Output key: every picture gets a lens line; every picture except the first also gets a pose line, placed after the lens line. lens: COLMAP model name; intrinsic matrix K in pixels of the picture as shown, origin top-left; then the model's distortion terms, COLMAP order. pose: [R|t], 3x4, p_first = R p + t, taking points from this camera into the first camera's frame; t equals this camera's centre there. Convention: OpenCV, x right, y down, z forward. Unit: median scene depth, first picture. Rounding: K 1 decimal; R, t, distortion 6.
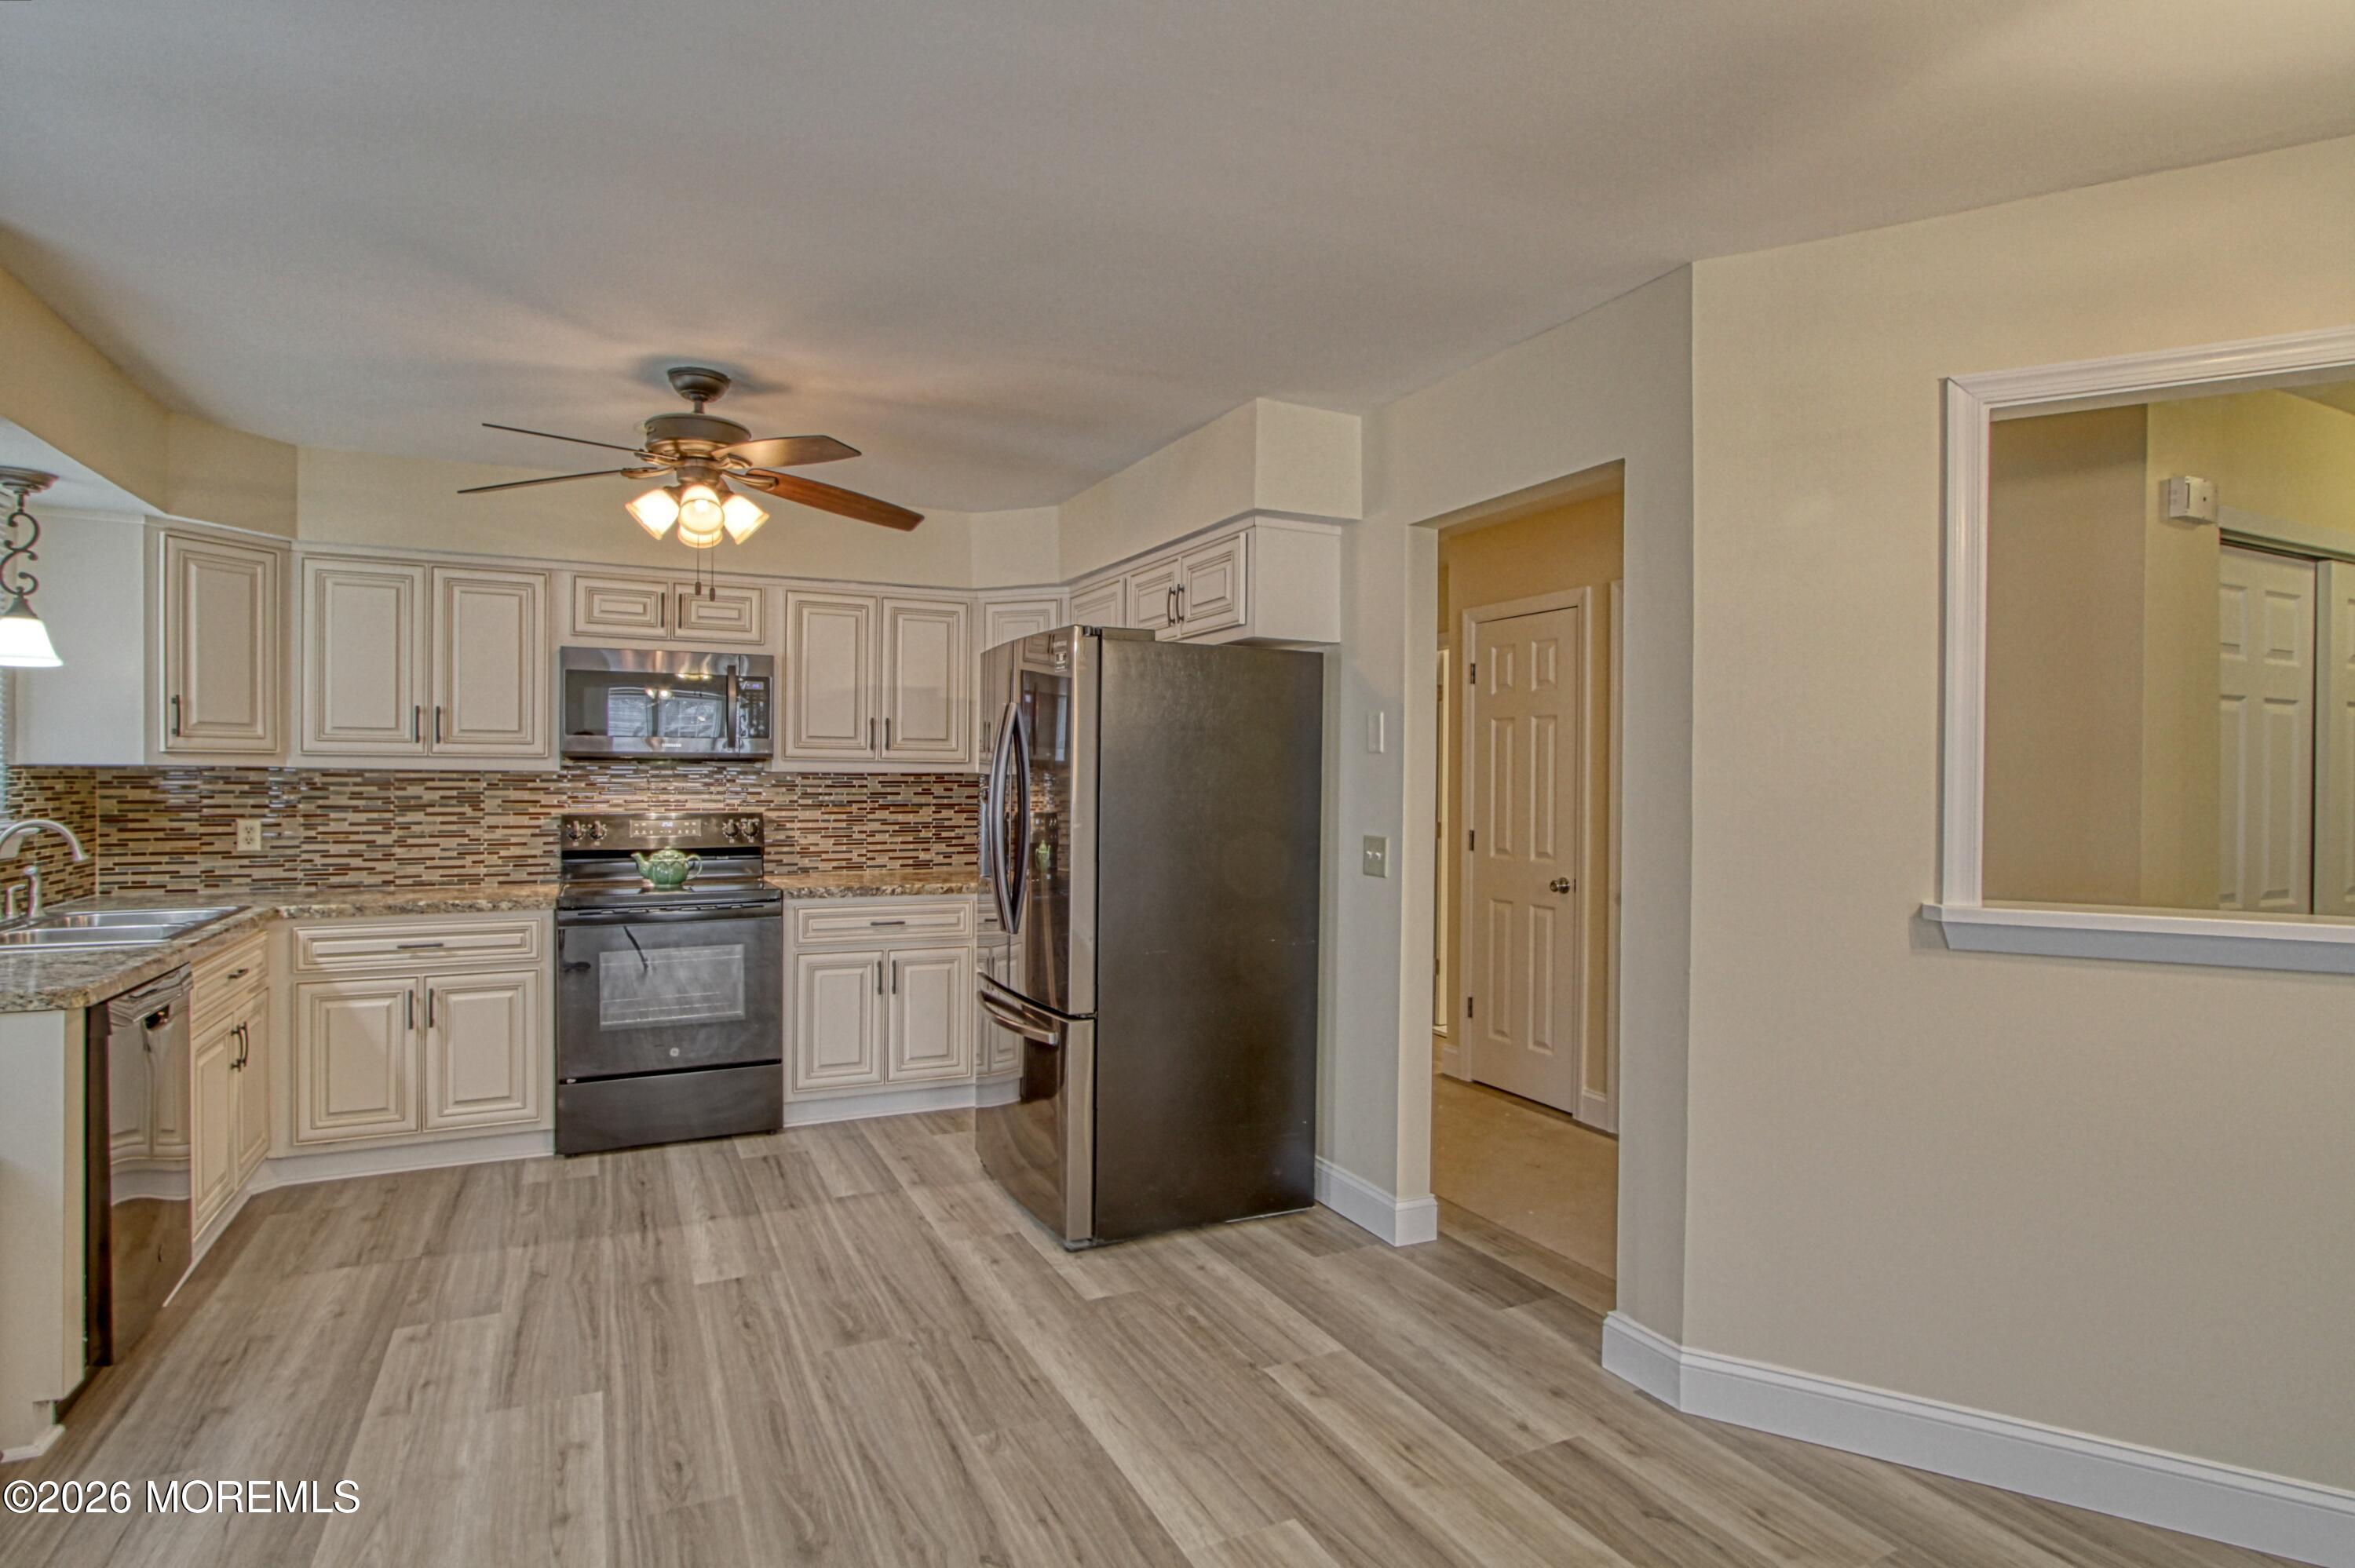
lens RADIAL K [[1202.9, 0, 1180.5], [0, 1202.9, 780.9], [0, 0, 1]] dist [-0.017165, 0.002626]
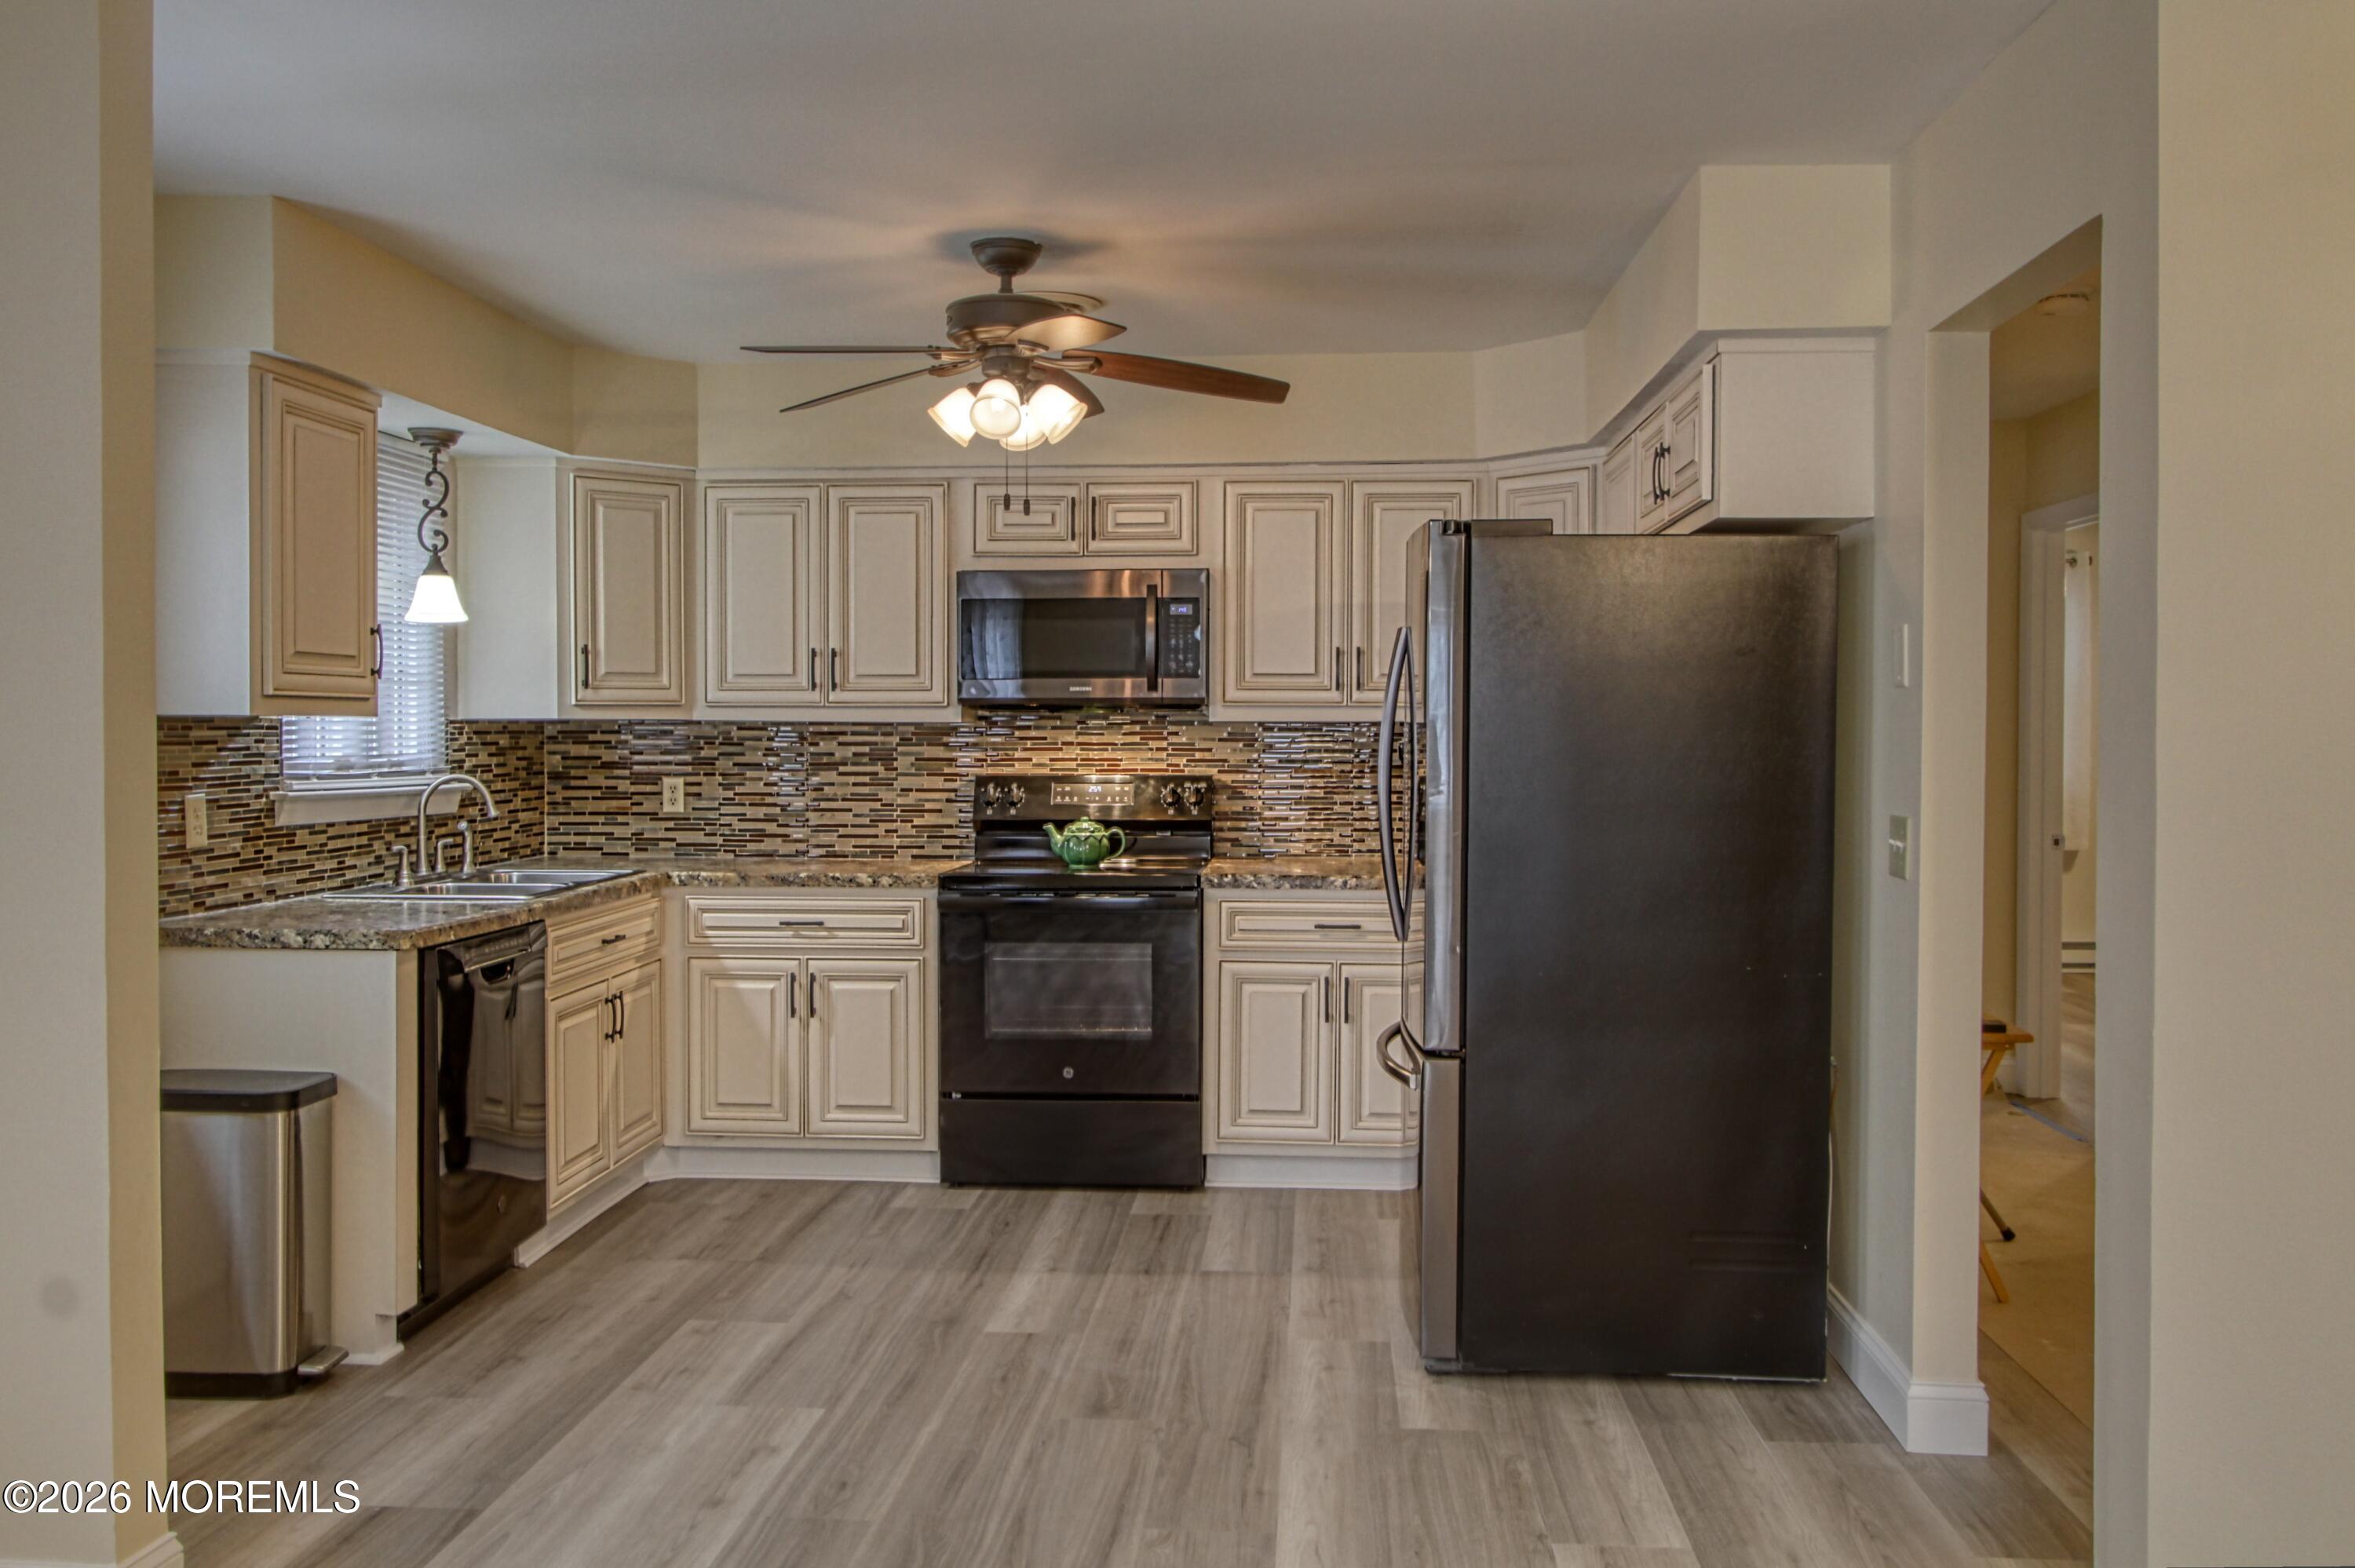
lens RADIAL K [[1923.5, 0, 1171.6], [0, 1923.5, 745.2], [0, 0, 1]] dist [-0.011497, -0.006568]
pose [[0.862853, 0.000264, -0.505454, 0.305325], [0.003131, 0.999978, 0.005867, 0.000203], [0.505445, -0.006645, 0.862833, -0.076740]]
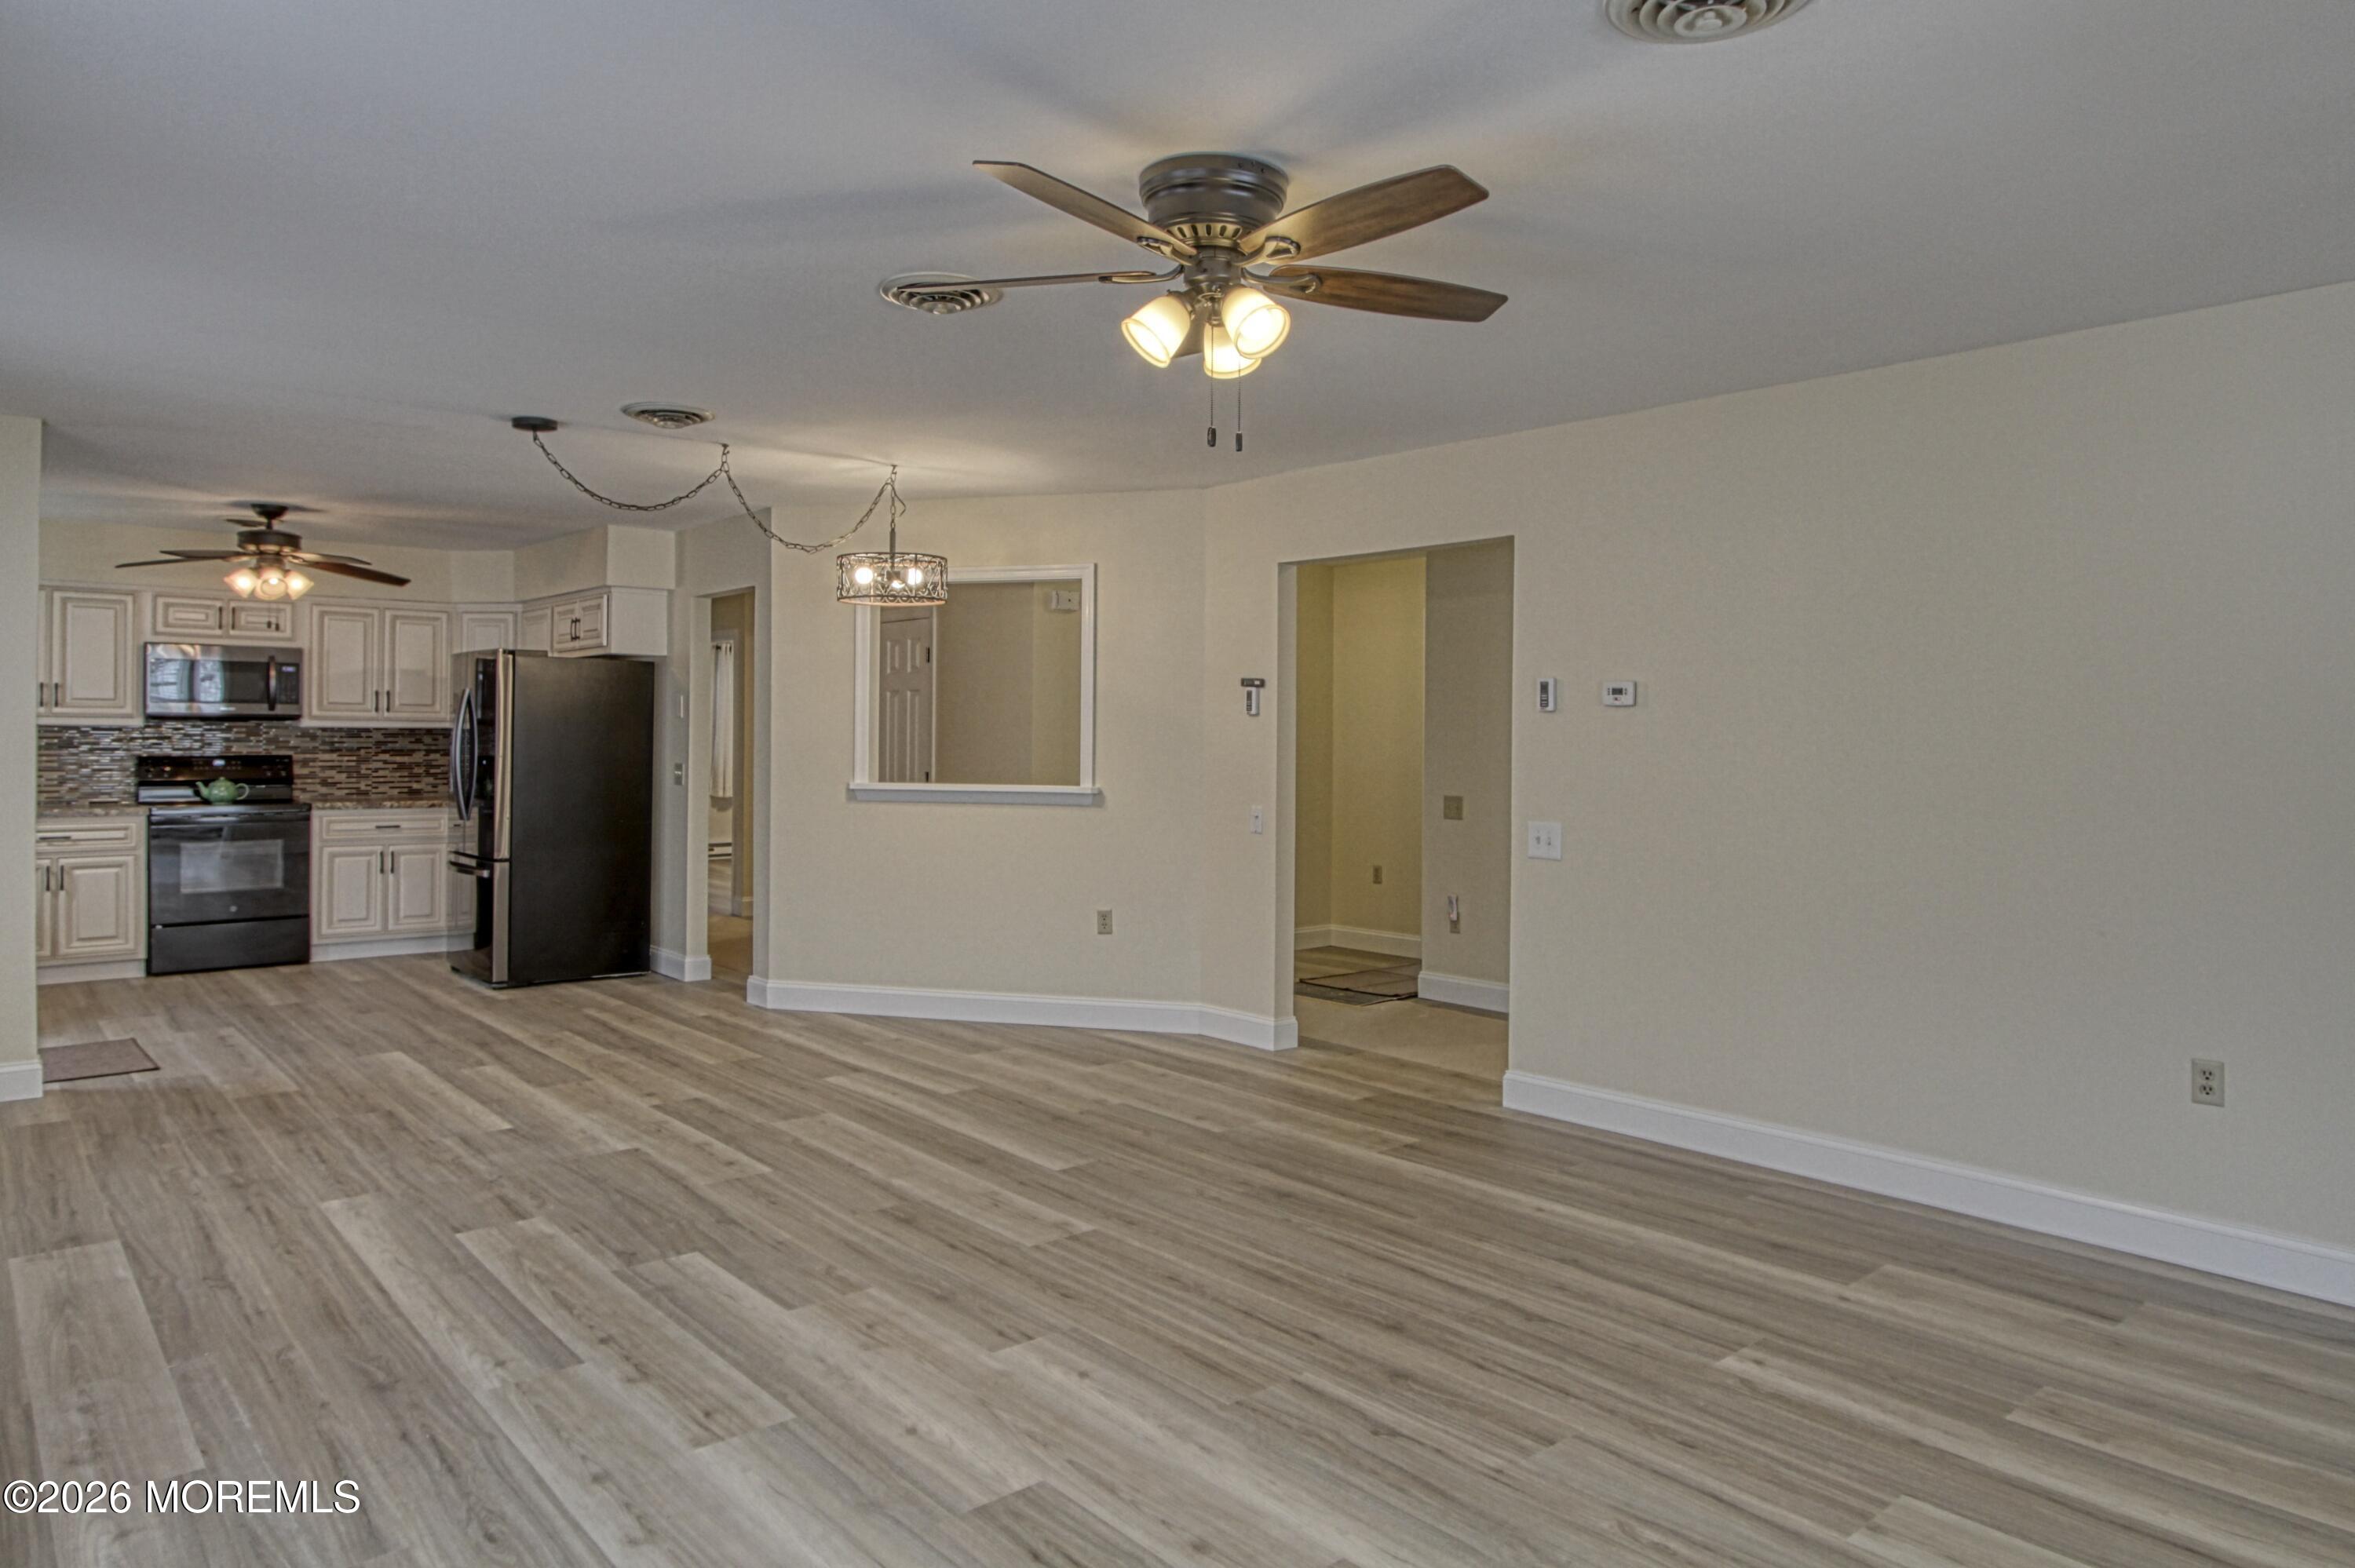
lens RADIAL K [[1445.2, 0, 1172.3], [0, 1445.2, 735.6], [0, 0, 1]] dist [0.002484, -0.000654]
pose [[0.967834, 0.001432, 0.251586, 0.296734], [-0.001235, 0.999999, -0.000941, 0.004315], [-0.251587, 0.000600, 0.967834, -1.180655]]
